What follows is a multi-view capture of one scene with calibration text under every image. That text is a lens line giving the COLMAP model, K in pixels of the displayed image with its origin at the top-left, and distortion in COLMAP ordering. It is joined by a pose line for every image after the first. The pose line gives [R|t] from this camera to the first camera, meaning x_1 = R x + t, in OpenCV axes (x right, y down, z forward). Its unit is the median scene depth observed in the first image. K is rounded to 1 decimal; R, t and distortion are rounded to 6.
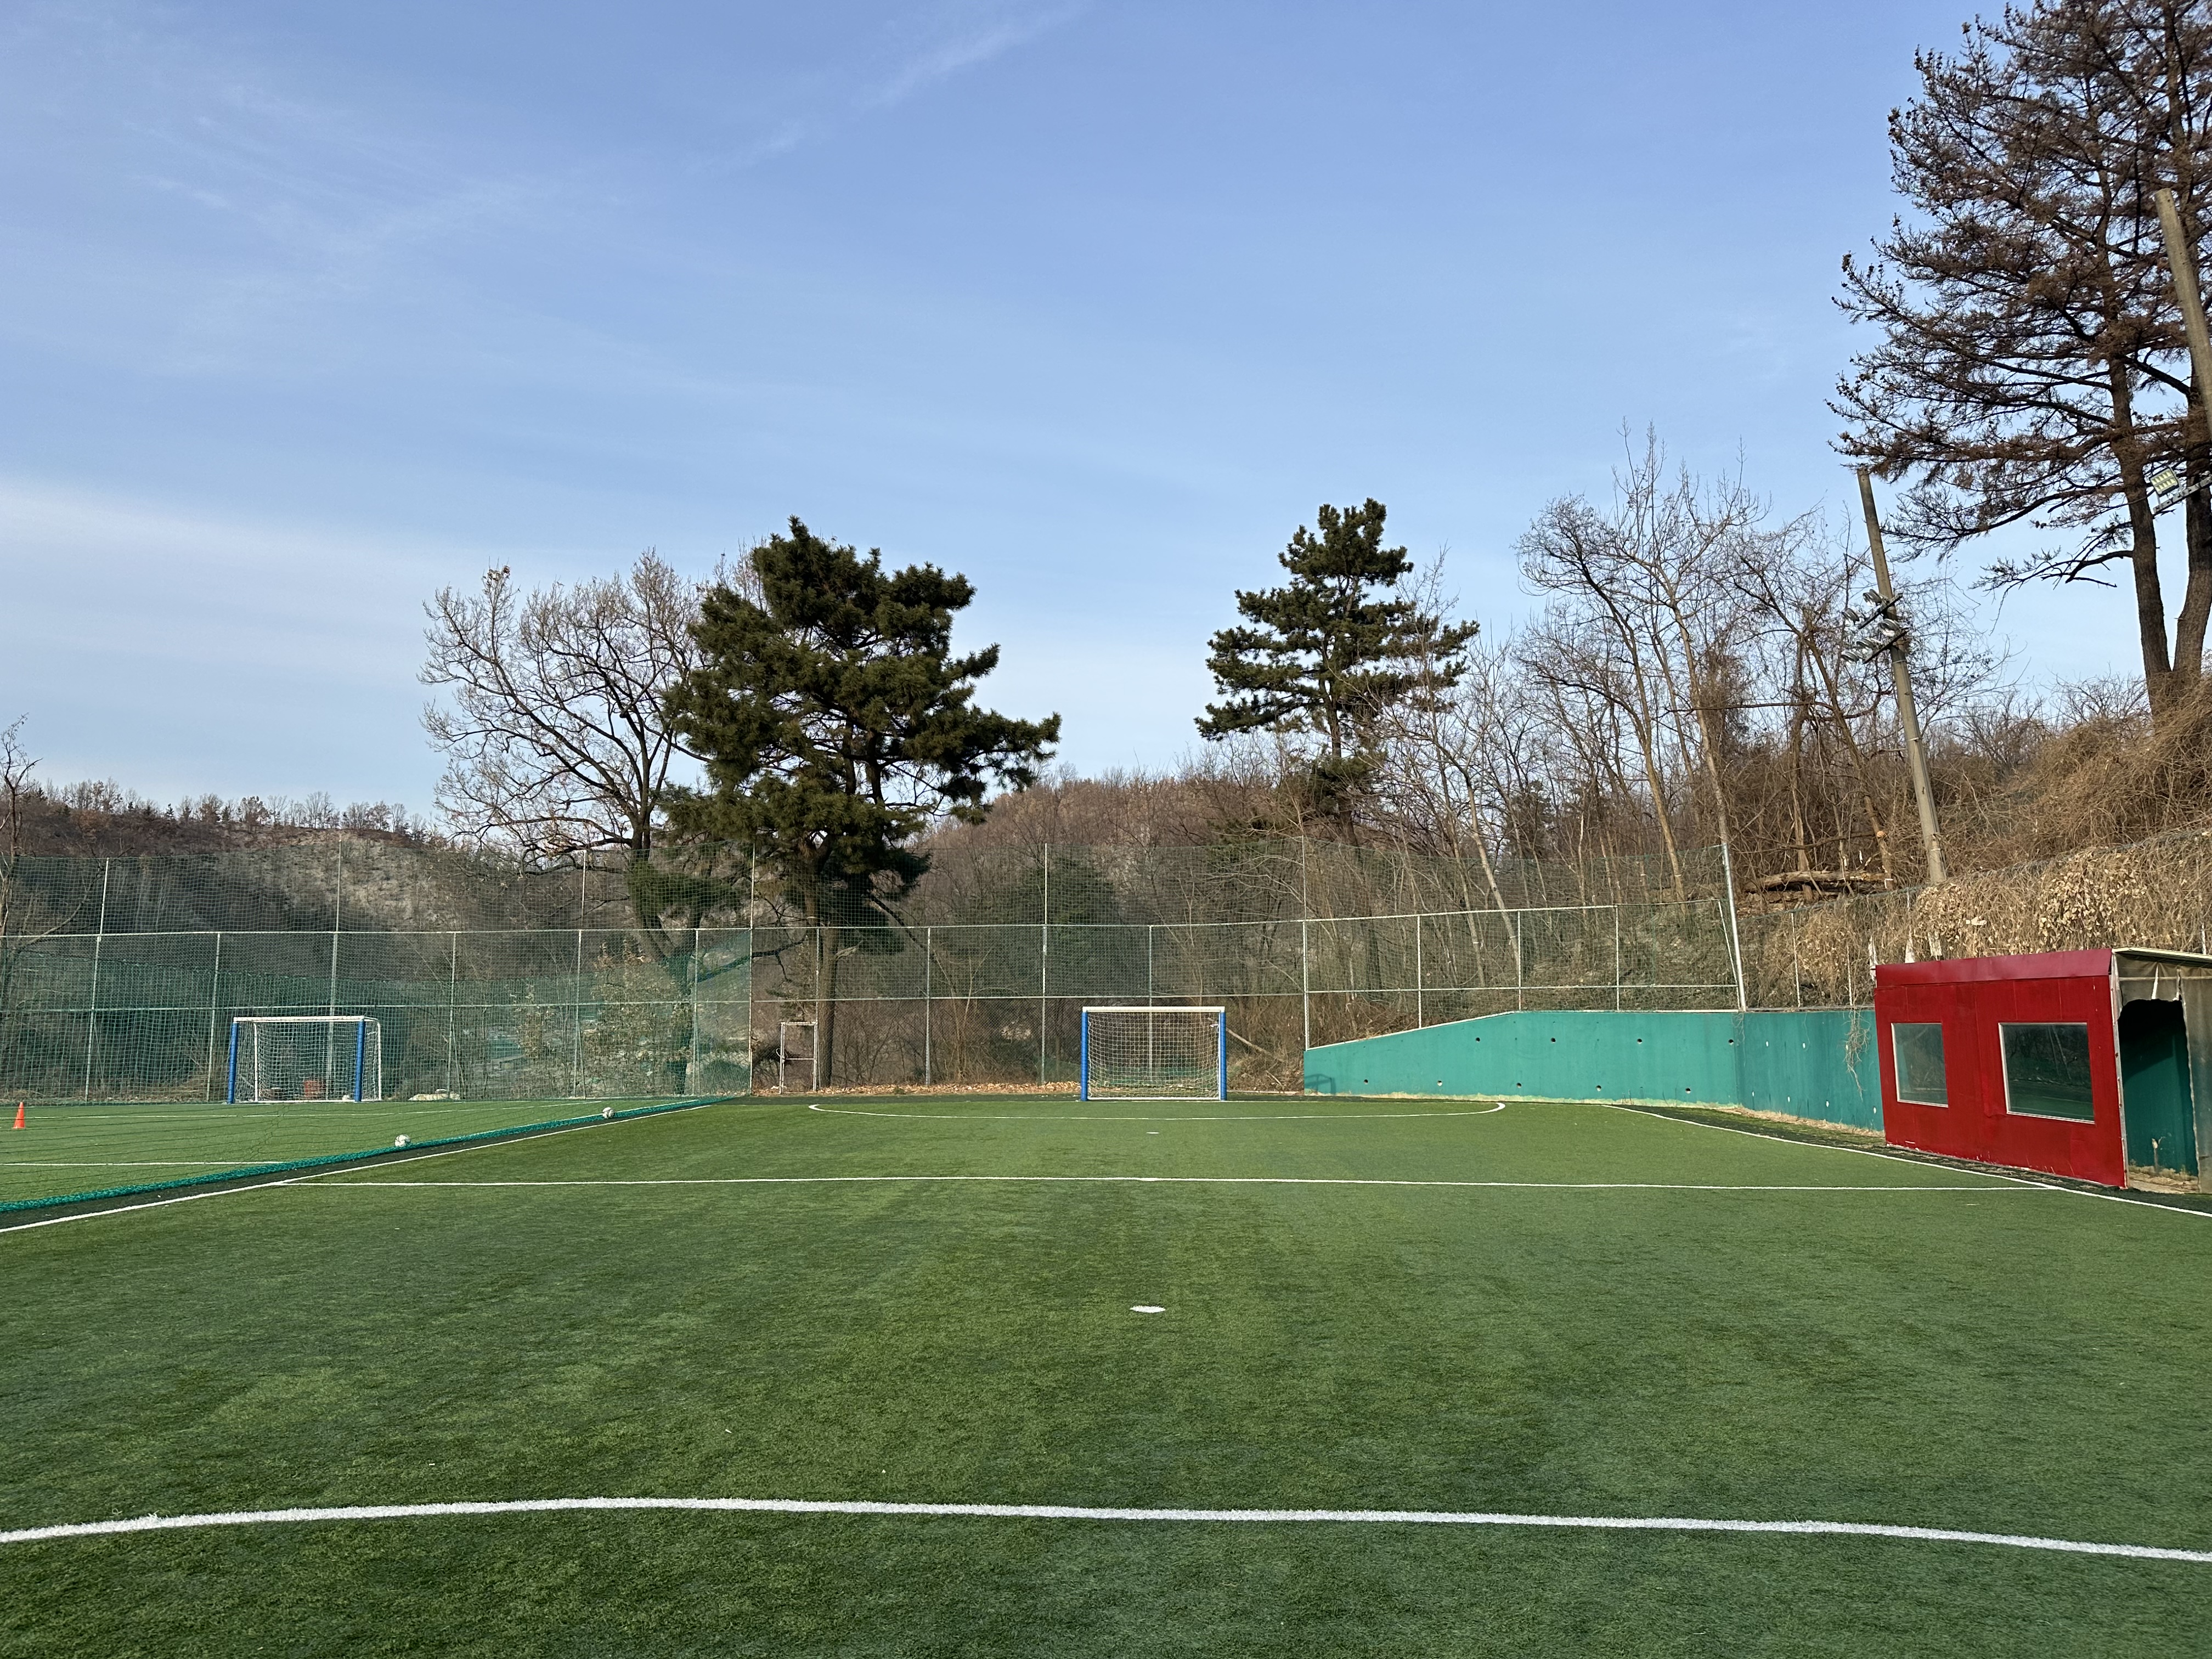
lens RADIAL K [[1529.6, 0, 1106.0], [0, 1529.6, 829.5], [0, 0, 1]] dist [-0.002156, -0.003622]
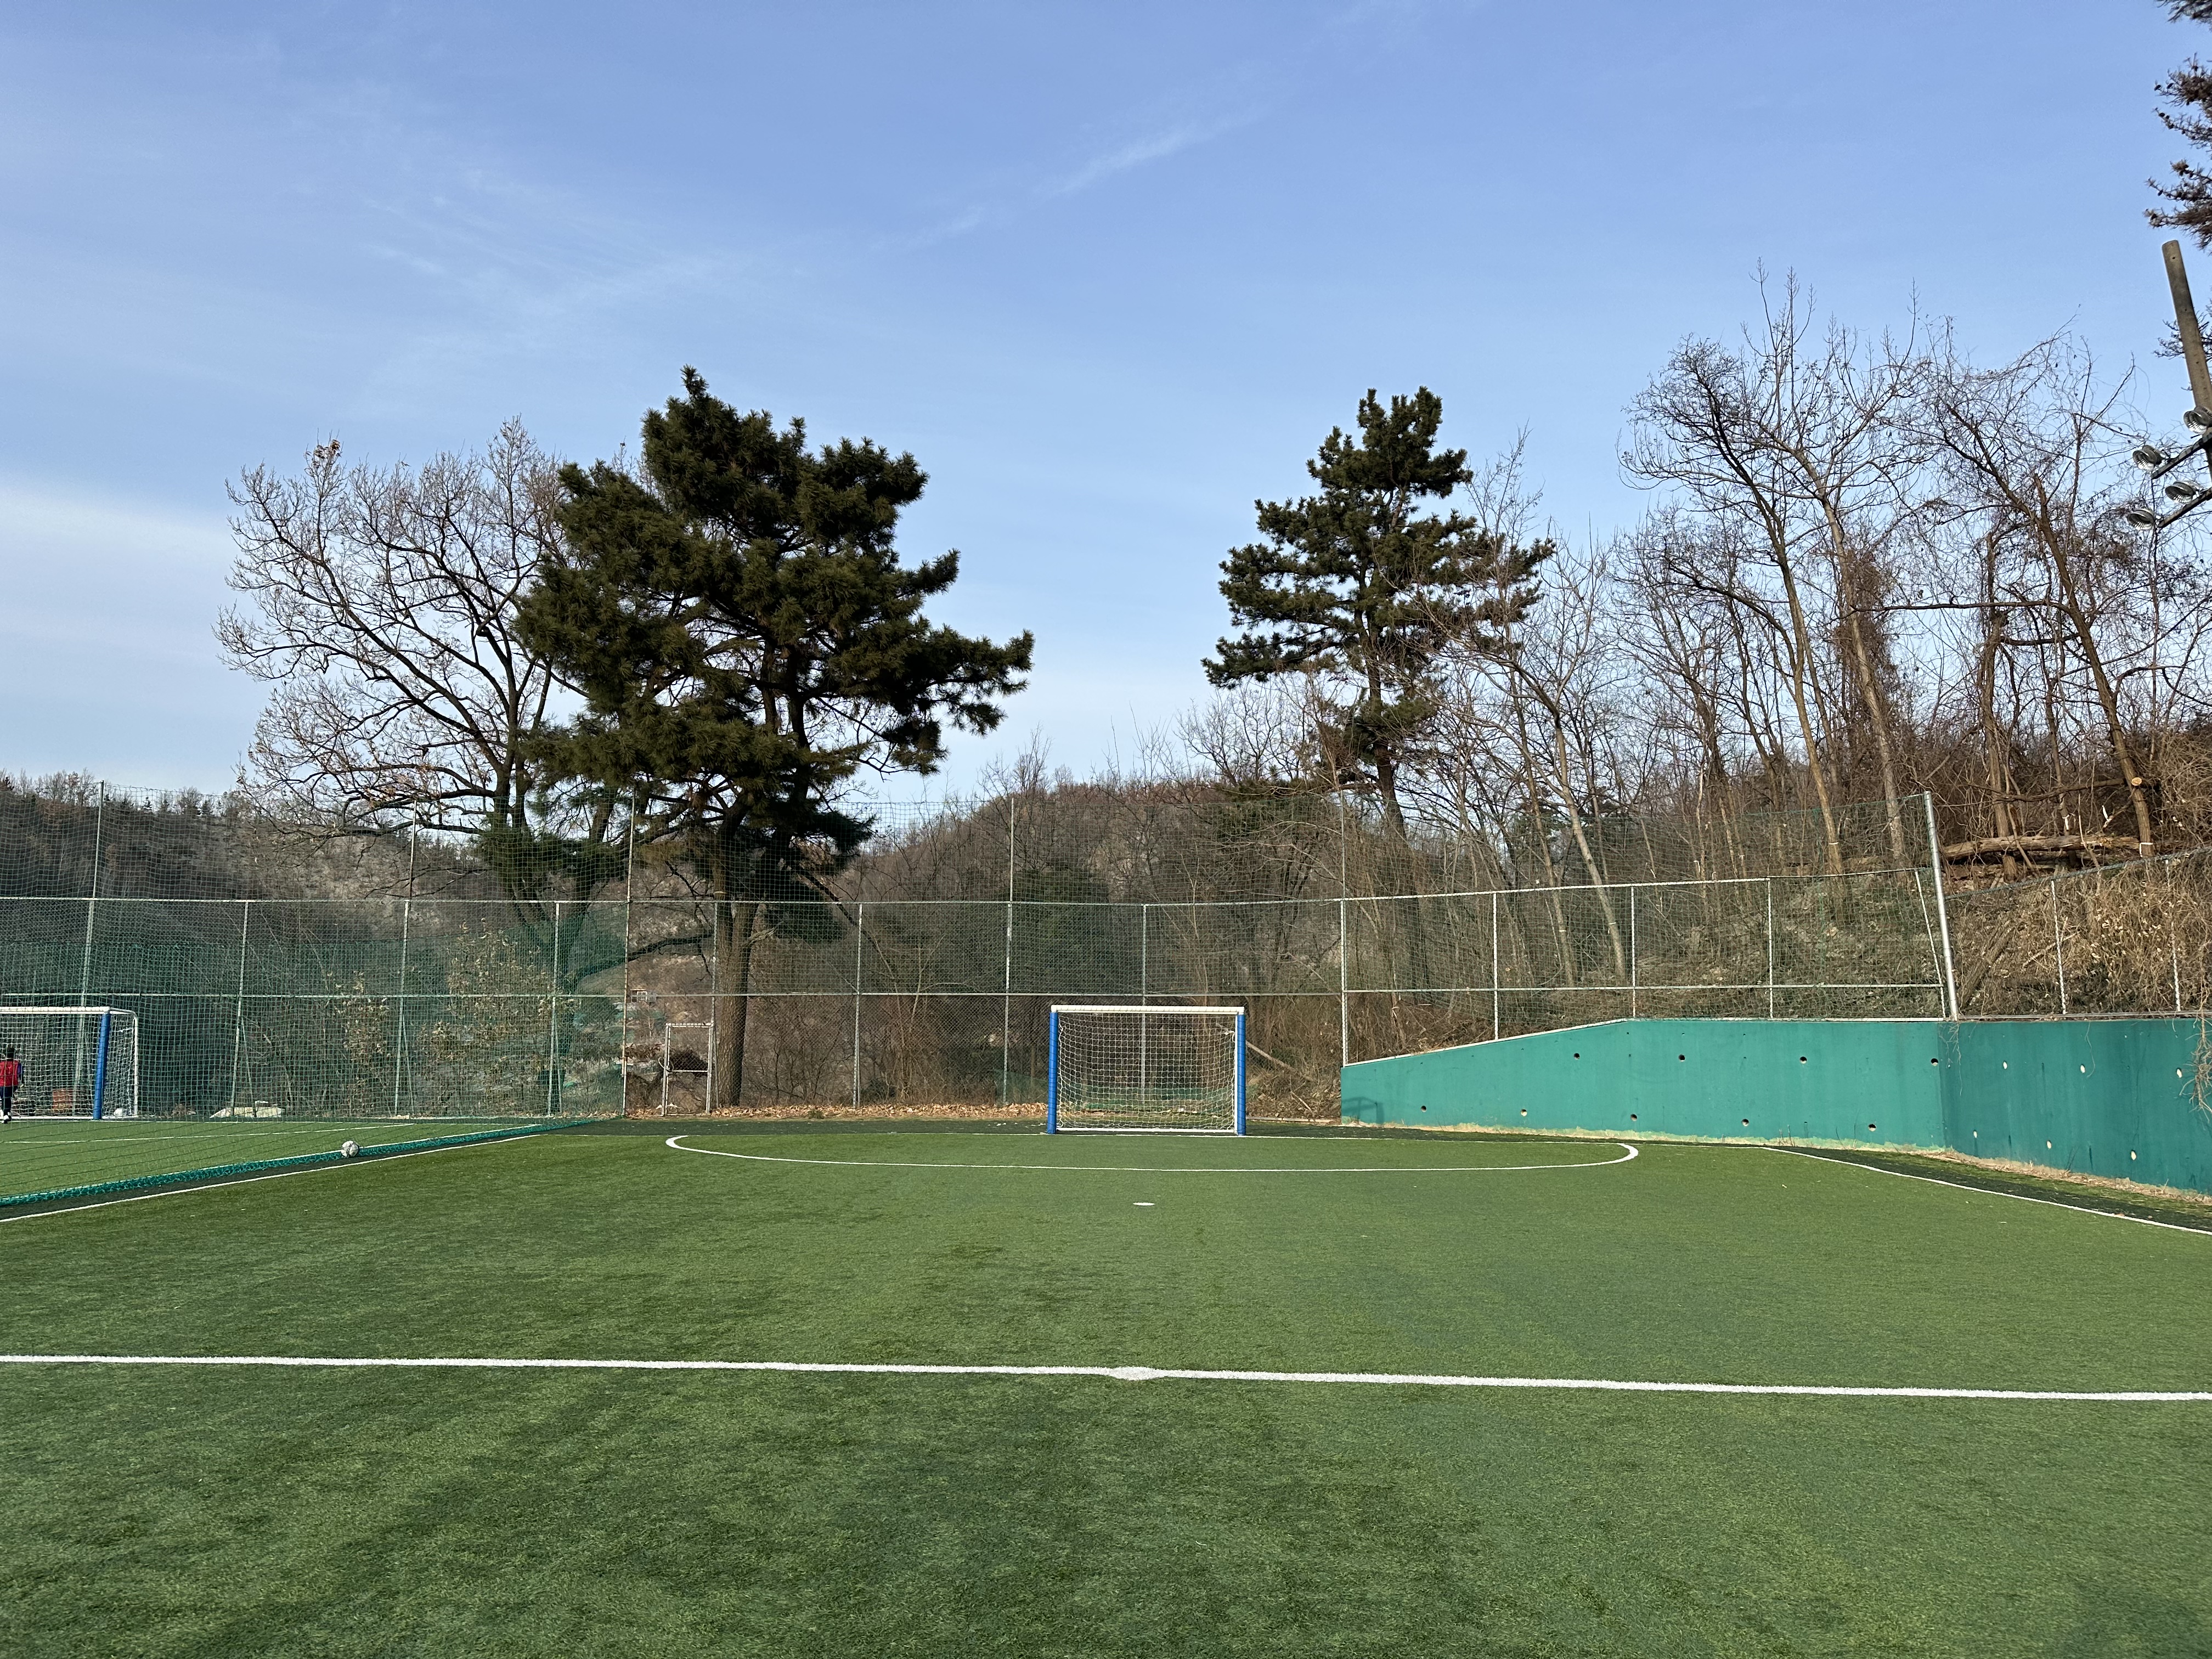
lens RADIAL K [[1563.2, 0, 1113.4], [0, 1563.2, 858.9], [0, 0, 1]] dist [-0.002976, -0.044913]
pose [[0.999914, 0.011535, 0.006300, 0.007272], [-0.011633, 0.999807, 0.015804, 0.026020], [-0.006116, -0.015876, 0.999855, 0.195233]]
